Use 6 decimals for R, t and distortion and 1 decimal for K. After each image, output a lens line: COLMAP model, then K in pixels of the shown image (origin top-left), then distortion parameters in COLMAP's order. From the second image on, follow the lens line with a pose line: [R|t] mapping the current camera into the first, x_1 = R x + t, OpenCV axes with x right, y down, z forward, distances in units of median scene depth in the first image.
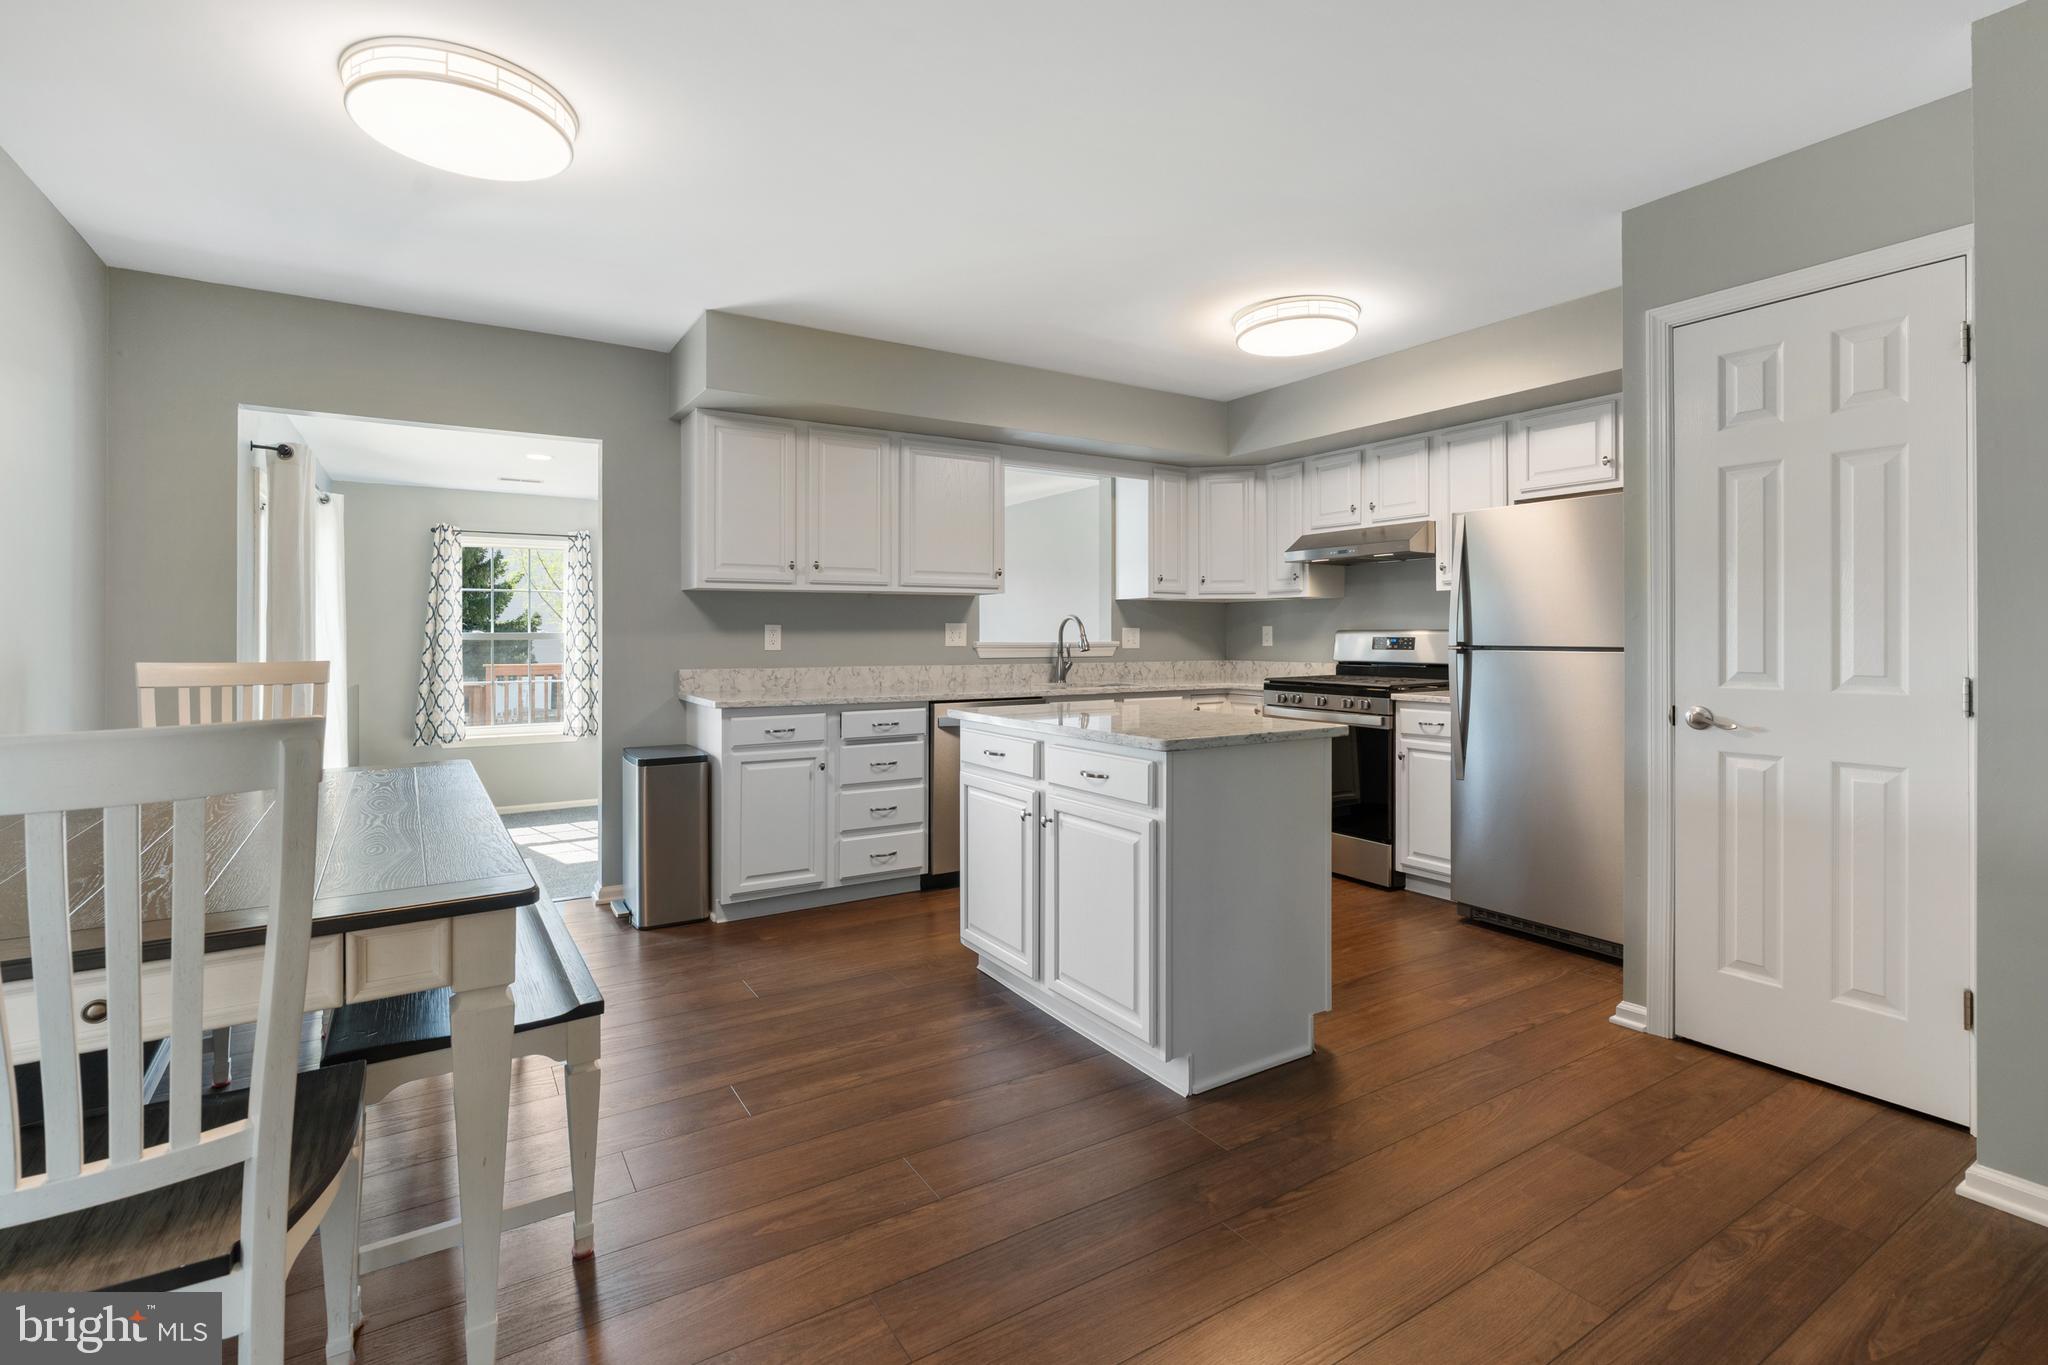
lens RADIAL K [[940.6, 0, 1022.5], [0, 940.6, 628.1], [0, 0, 1]] dist [0.000058, -0.000434]
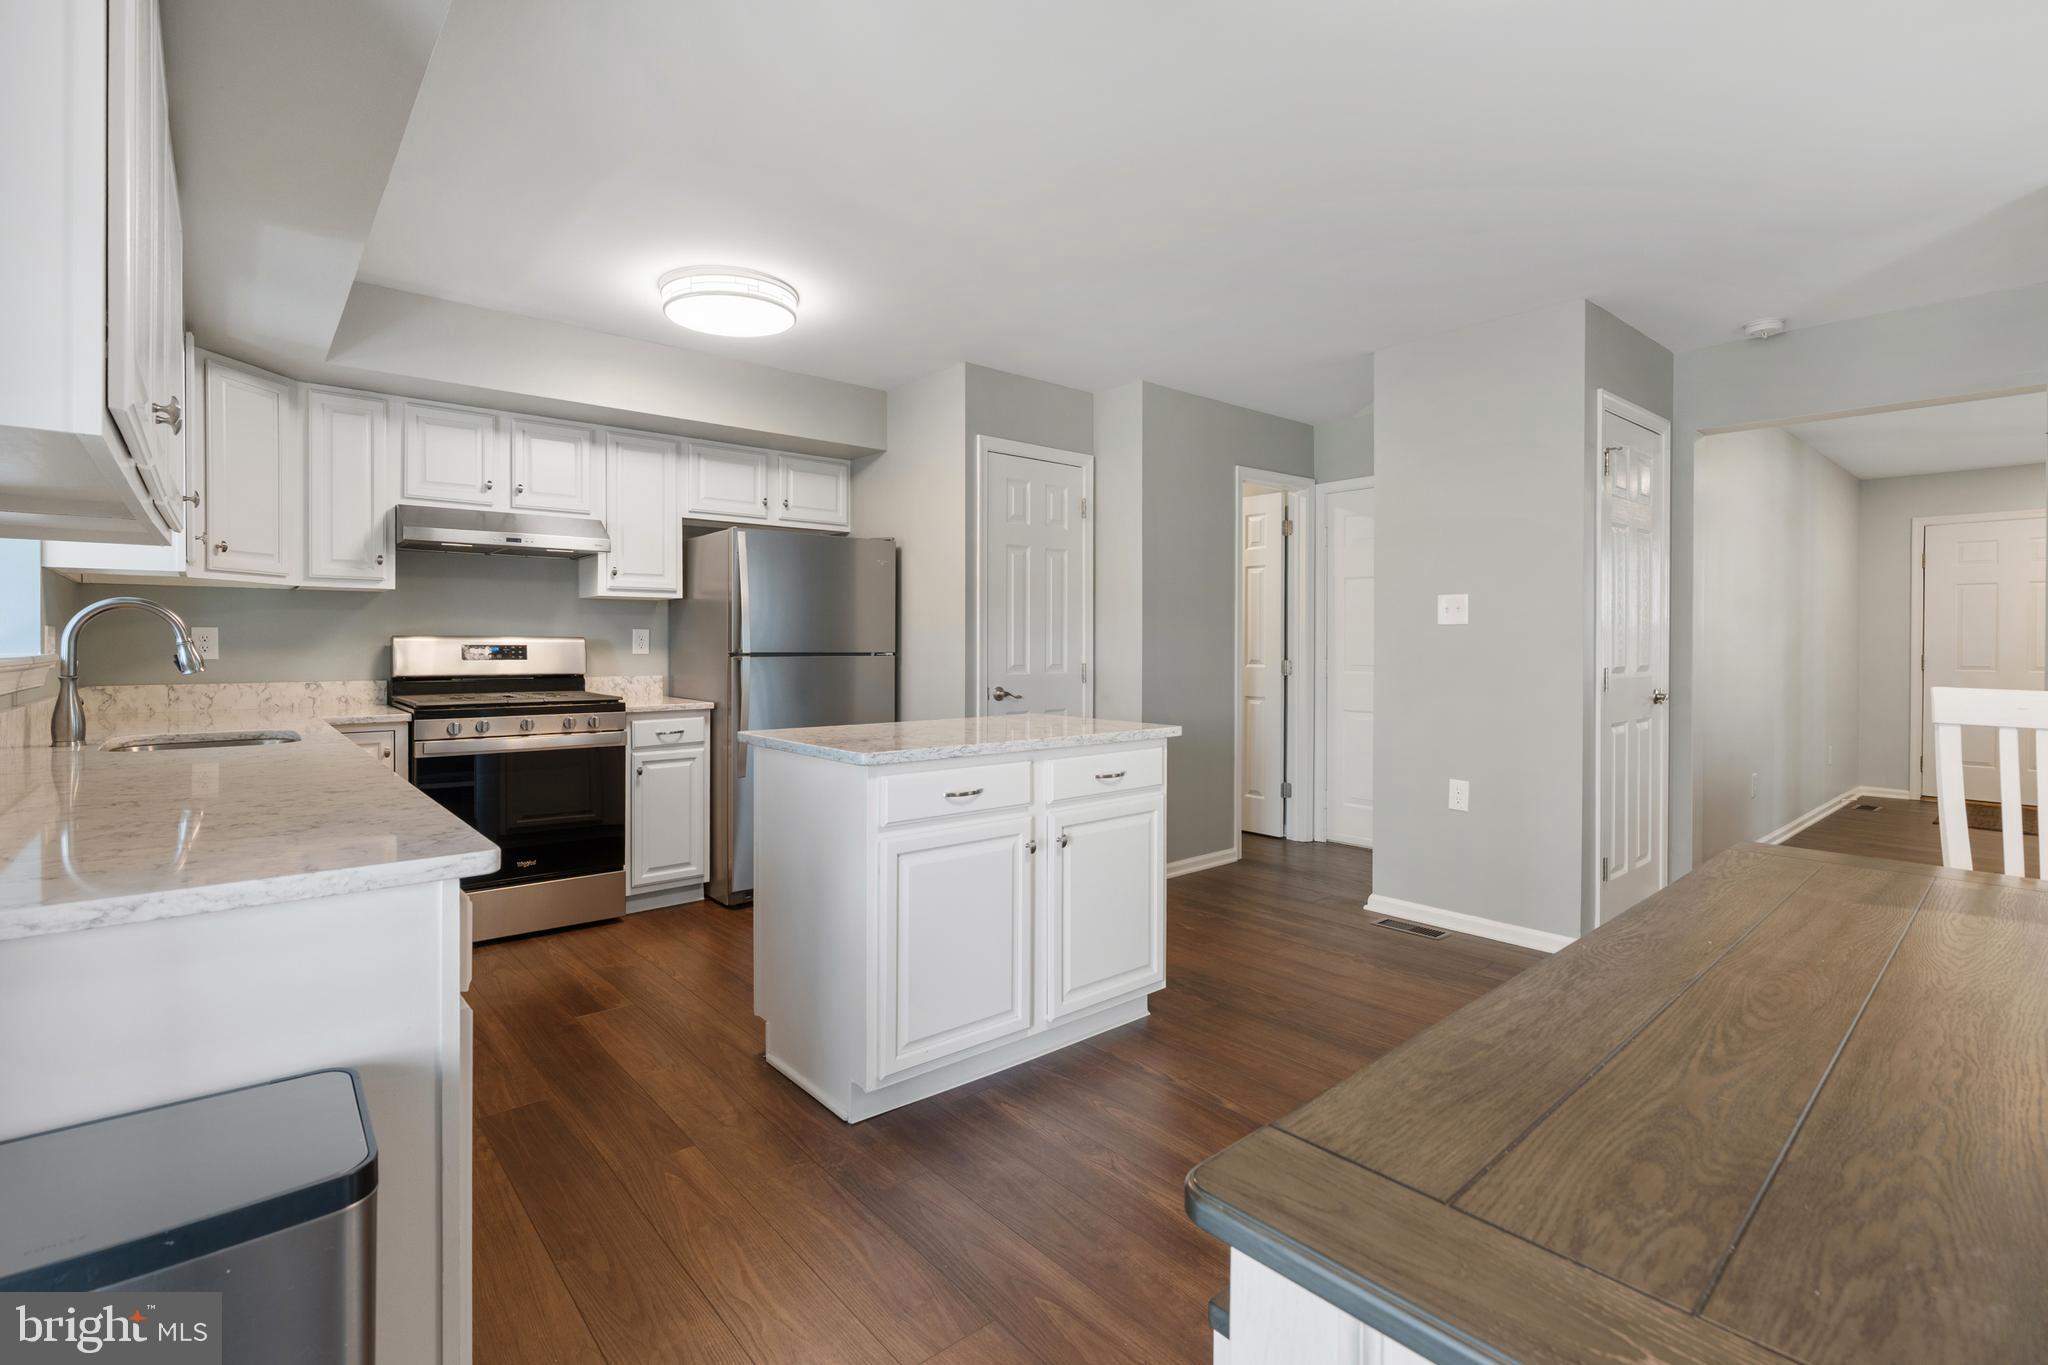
lens RADIAL K [[940.6, 0, 1022.5], [0, 940.6, 628.1], [0, 0, 1]] dist [0.000058, -0.000434]
pose [[-0.141172, 0.015104, 0.989870, -0.444722], [-0.008408, 0.999829, -0.016455, 0.004029], [-0.989949, -0.010646, -0.141021, 0.576143]]
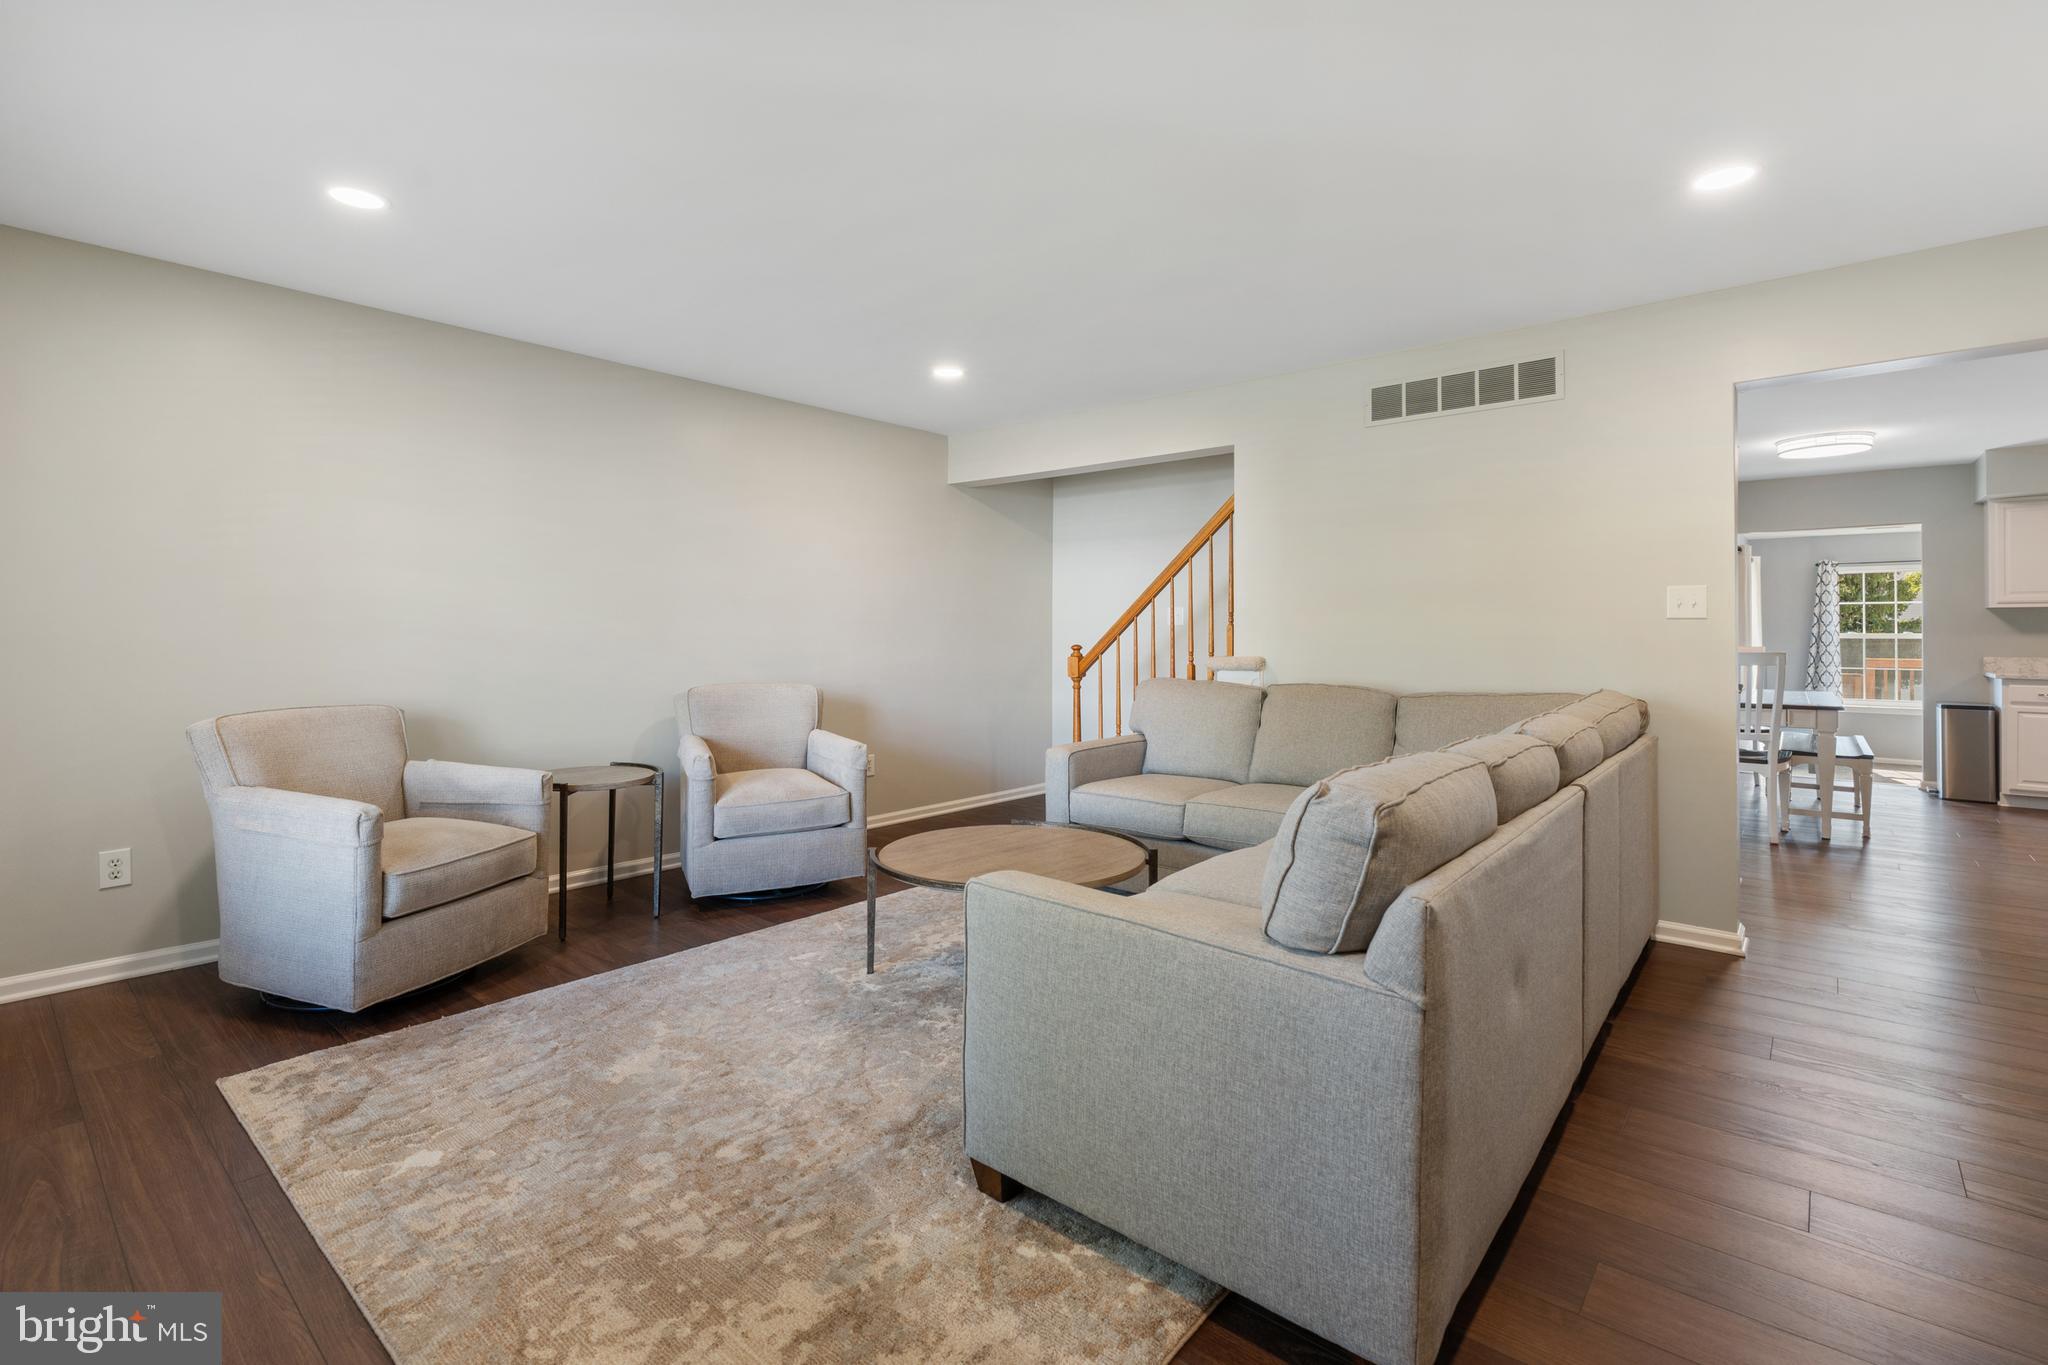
lens RADIAL K [[940.6, 0, 1022.5], [0, 940.6, 628.1], [0, 0, 1]] dist [0.000058, -0.000434]
pose [[0.301450, -0.003133, -0.953477, 0.648470], [0.004640, 0.999988, -0.001818, -0.010105], [0.953471, -0.003876, 0.301461, -1.017997]]
